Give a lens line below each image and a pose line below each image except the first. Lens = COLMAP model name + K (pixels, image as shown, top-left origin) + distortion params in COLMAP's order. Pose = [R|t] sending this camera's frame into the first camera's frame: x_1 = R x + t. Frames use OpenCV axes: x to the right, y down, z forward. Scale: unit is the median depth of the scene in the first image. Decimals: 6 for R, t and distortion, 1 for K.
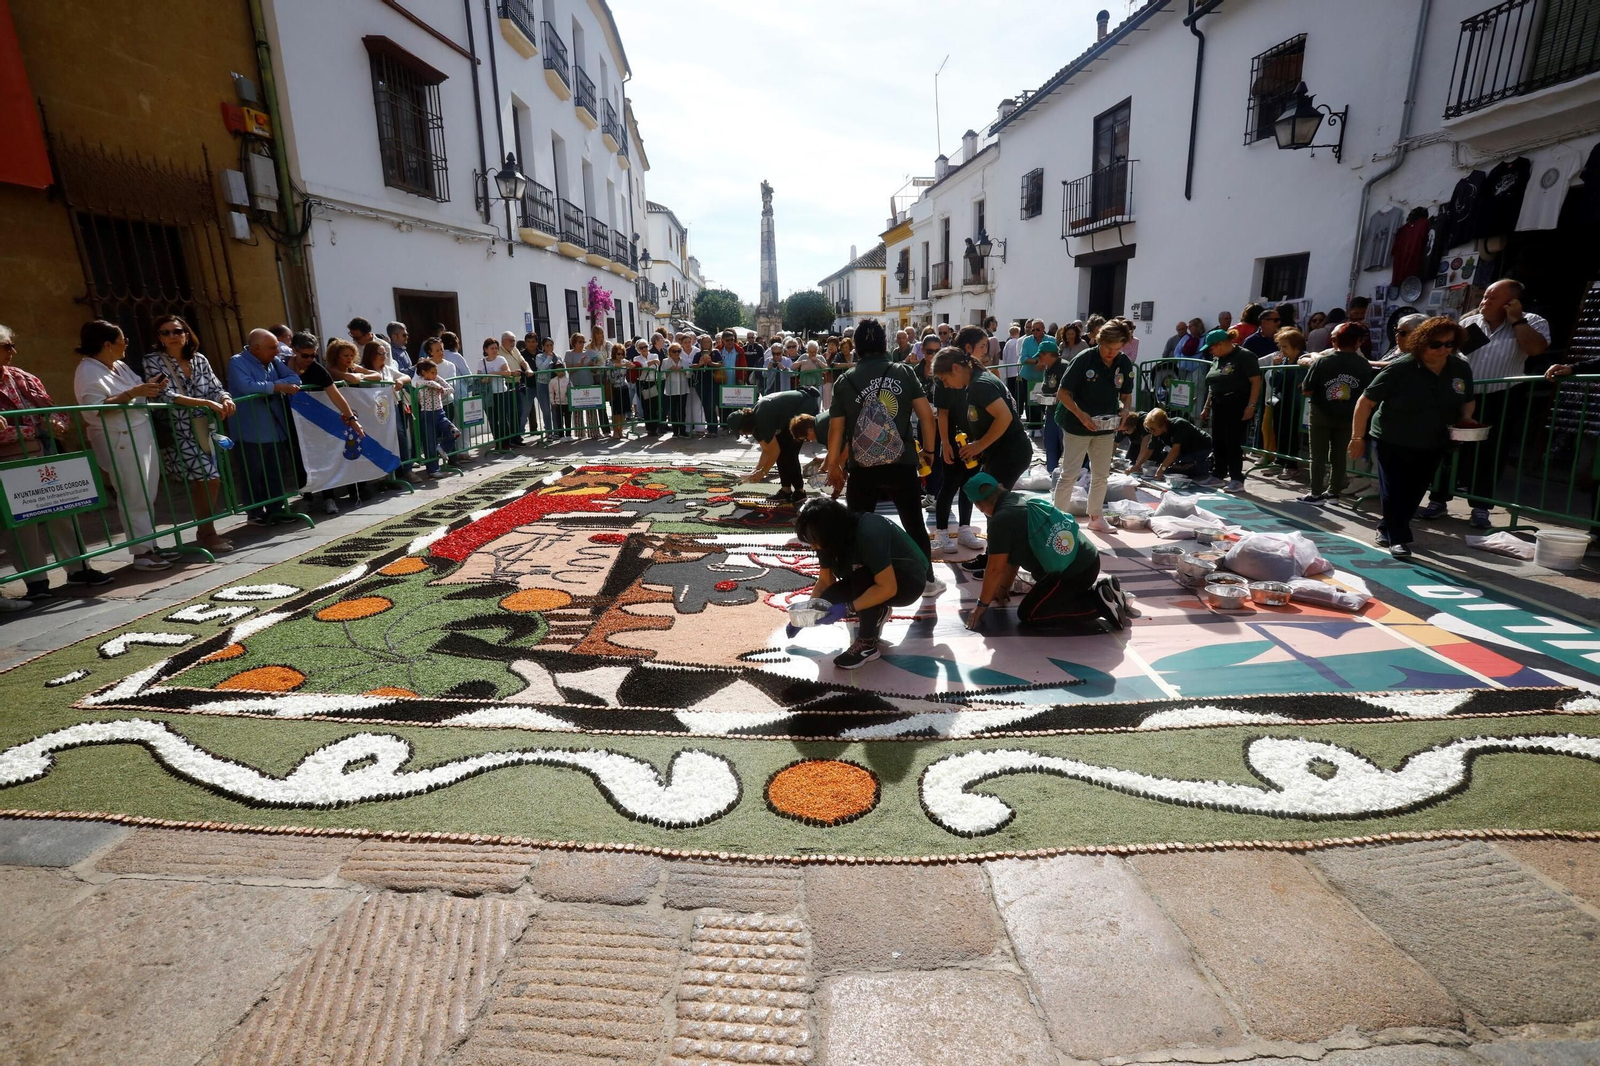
lens RADIAL K [[737.1, 0, 792.8], [0, 737.1, 528.8], [0, 0, 1]] dist [-0.071566, 0.030441]
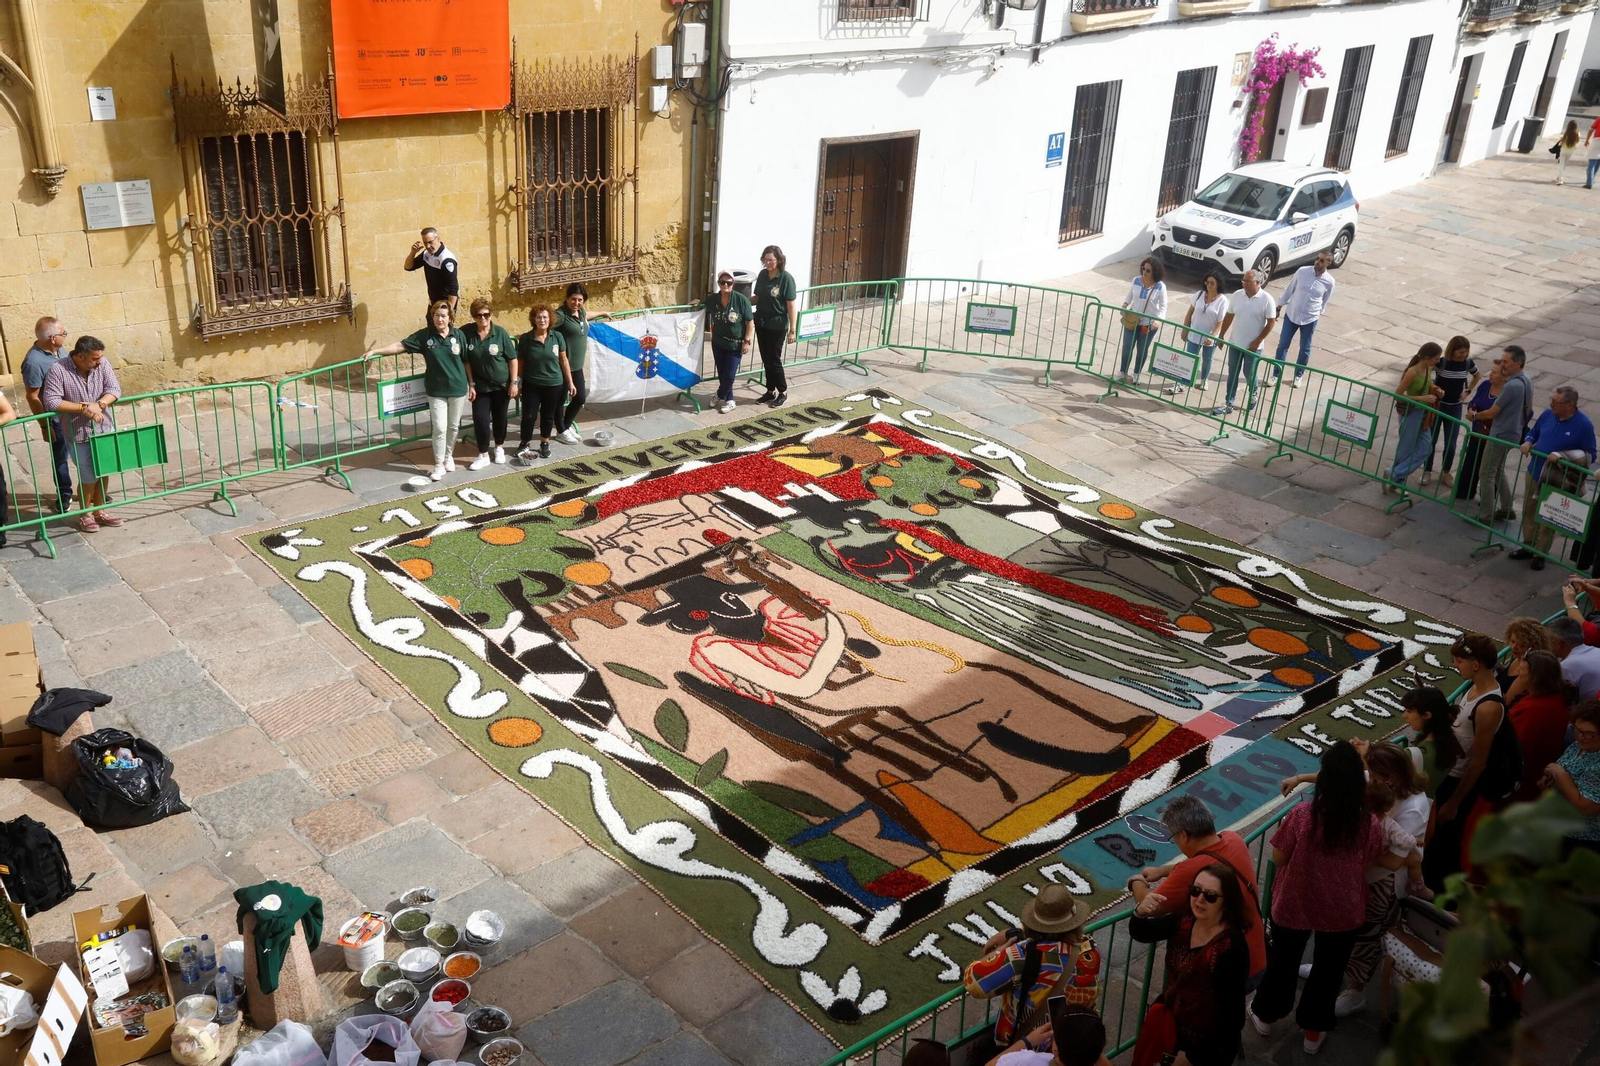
lens RADIAL K [[1520.0, 0, 792.8], [0, 1520.0, 529.3], [0, 0, 1]] dist [-0.023972, 0.128319]
pose [[0.697192, 0.353651, -0.623582, 1.309949], [-0.250727, 0.935205, 0.250057, -0.618632], [0.671610, -0.017989, 0.740687, -0.698638]]
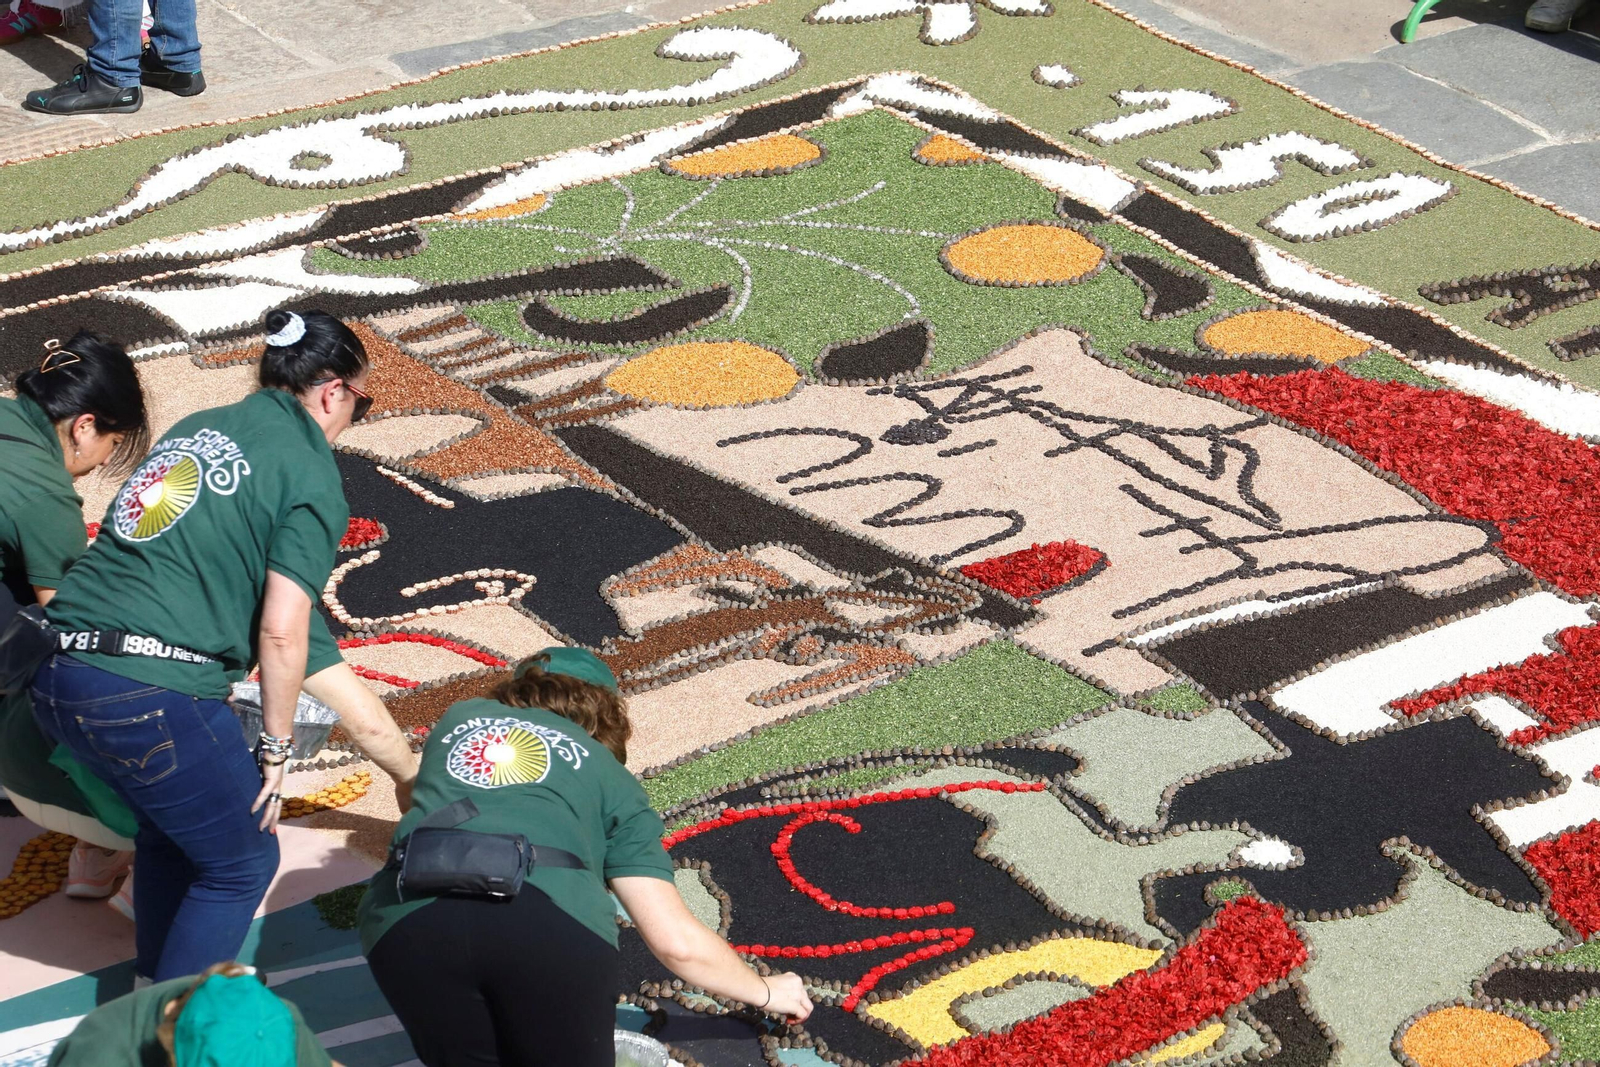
lens RADIAL K [[7153.6, 0, 778.1], [0, 7153.6, 533.9], [0, 0, 1]] dist [1.531450, -6.388447]
pose [[-0.814034, 0.245698, -0.526291, 1.196404], [-0.117860, 0.817392, 0.563897, -1.451082], [0.568734, 0.521060, -0.636426, 2.567784]]
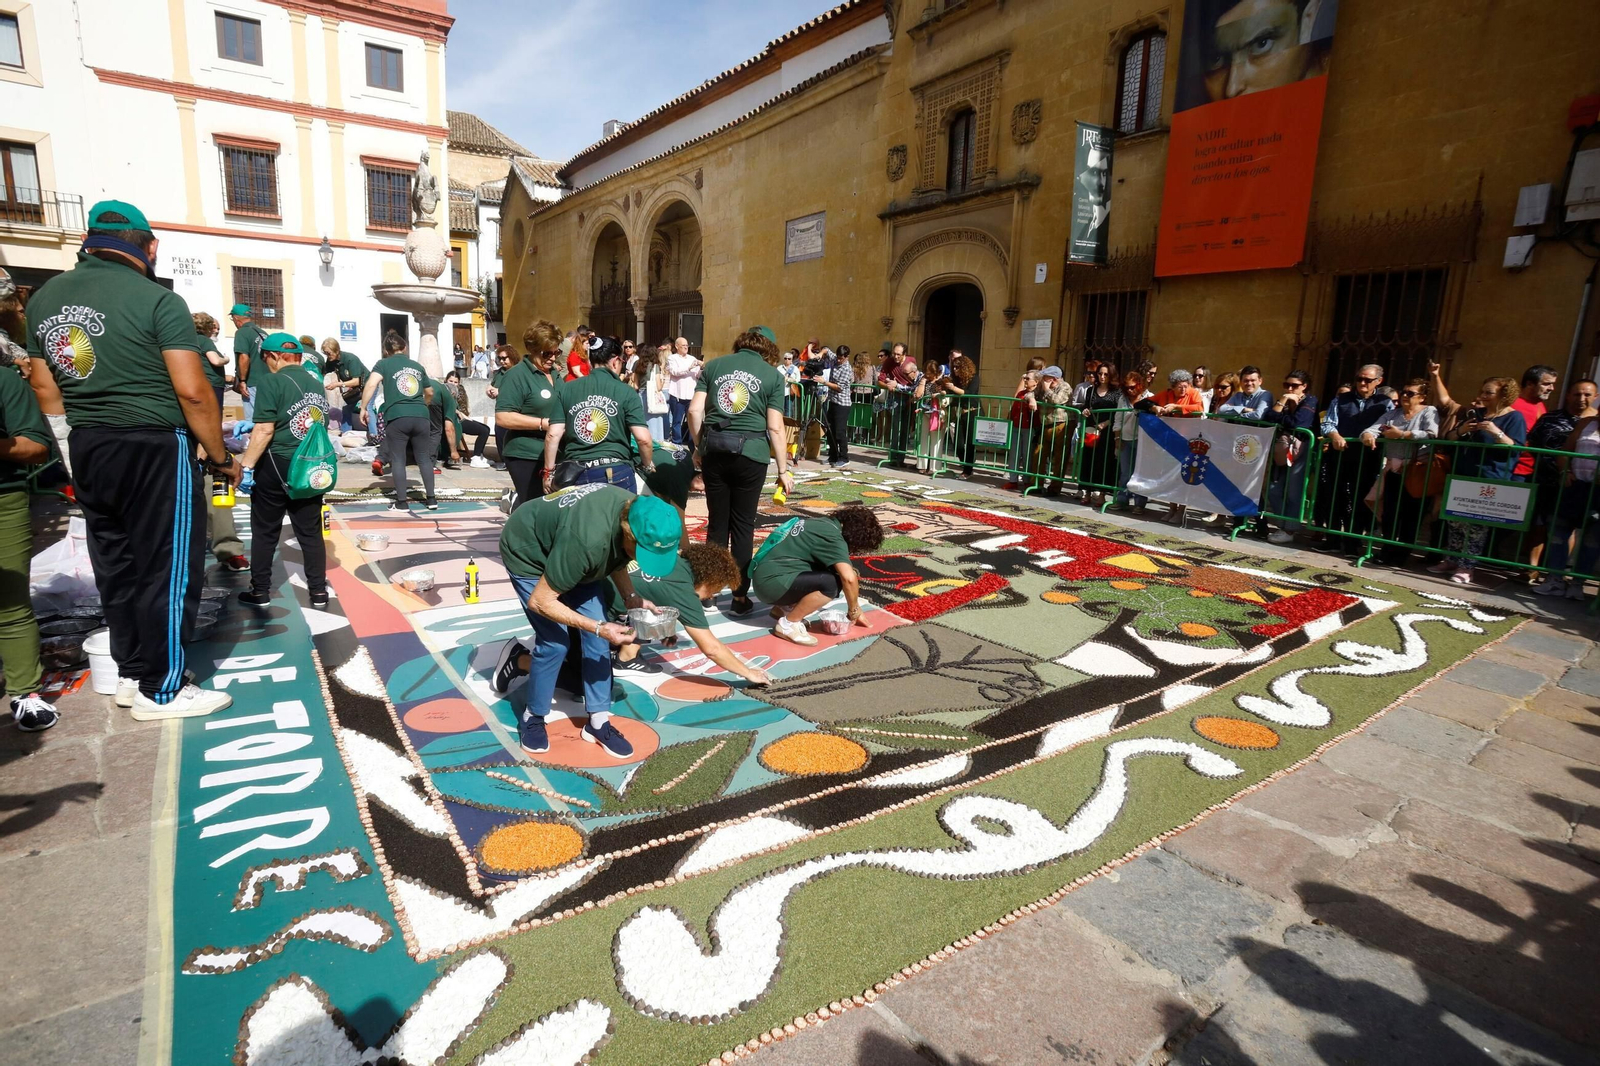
lens RADIAL K [[816.5, 0, 793.5], [0, 816.5, 530.2], [0, 0, 1]] dist [-0.078249, 0.042931]
pose [[-0.779547, 0.104315, -0.617597, 0.708510], [-0.186723, 0.902494, 0.388122, -0.459838], [0.597864, 0.417878, -0.684058, 1.769291]]
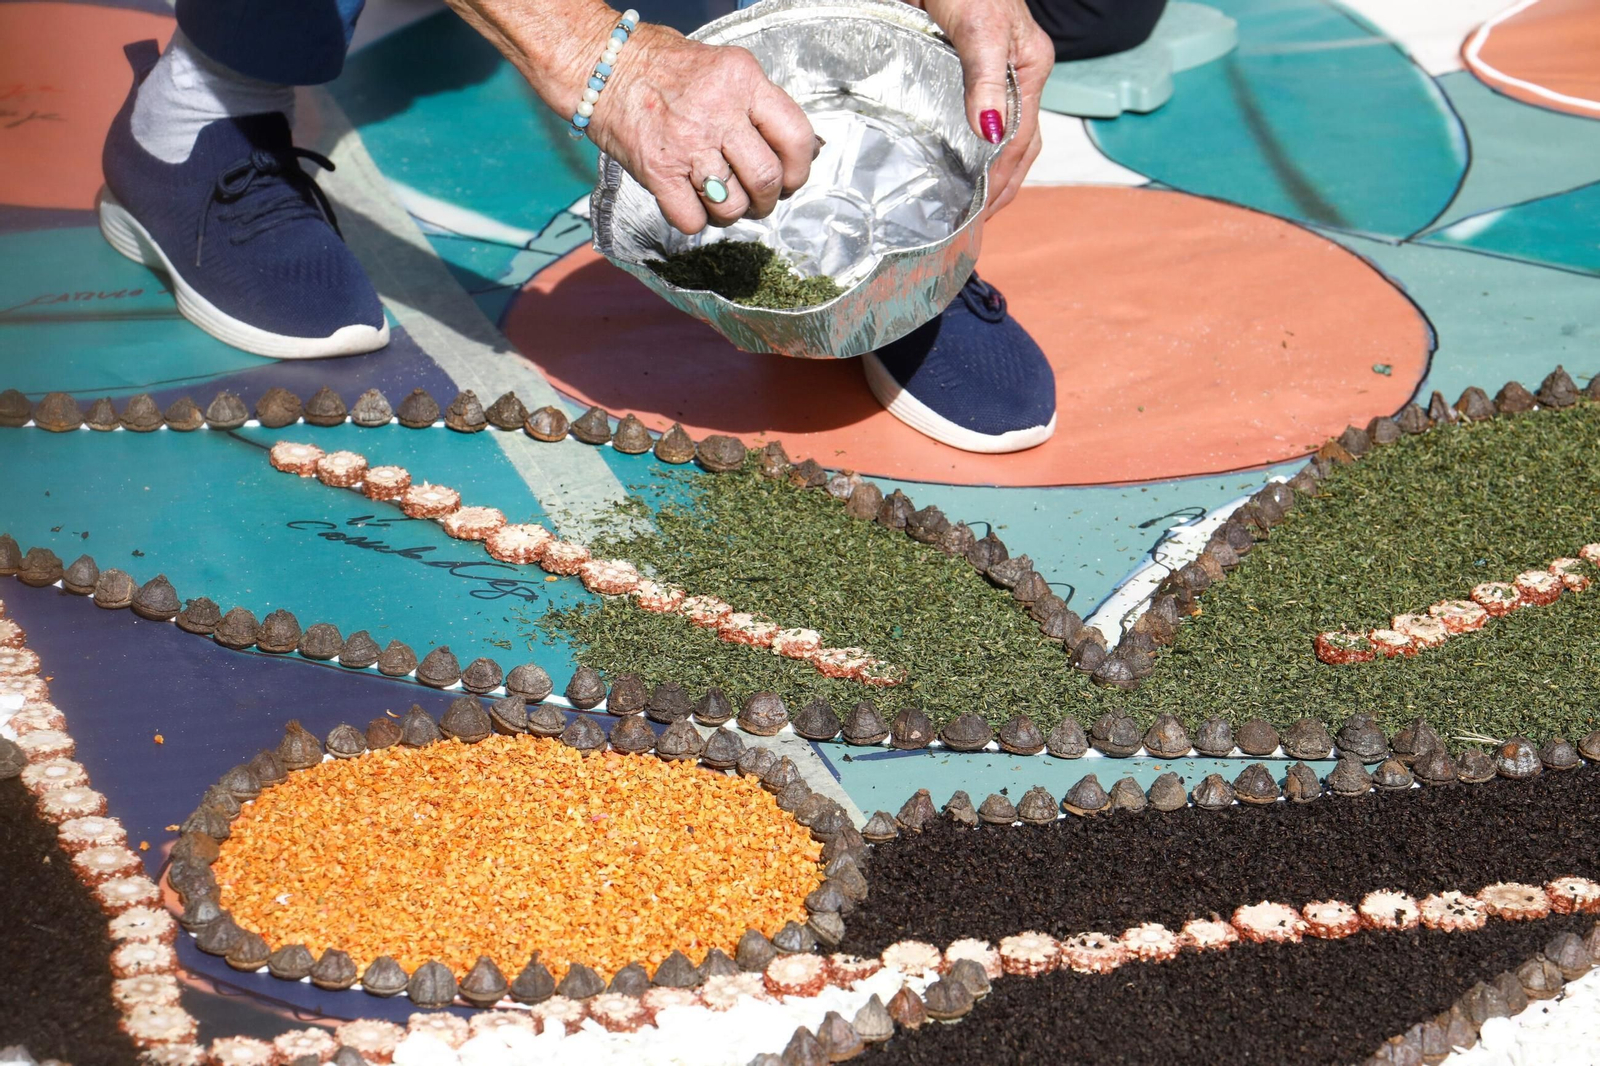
lens RADIAL K [[7153.6, 0, 778.1], [0, 7153.6, 533.4], [0, 0, 1]] dist [1.531450, -6.388447]
pose [[-0.936010, 0.164970, -0.310919, 0.735144], [-0.065202, 0.786800, 0.613754, -0.514442], [0.345882, 0.594753, -0.725696, 1.896713]]
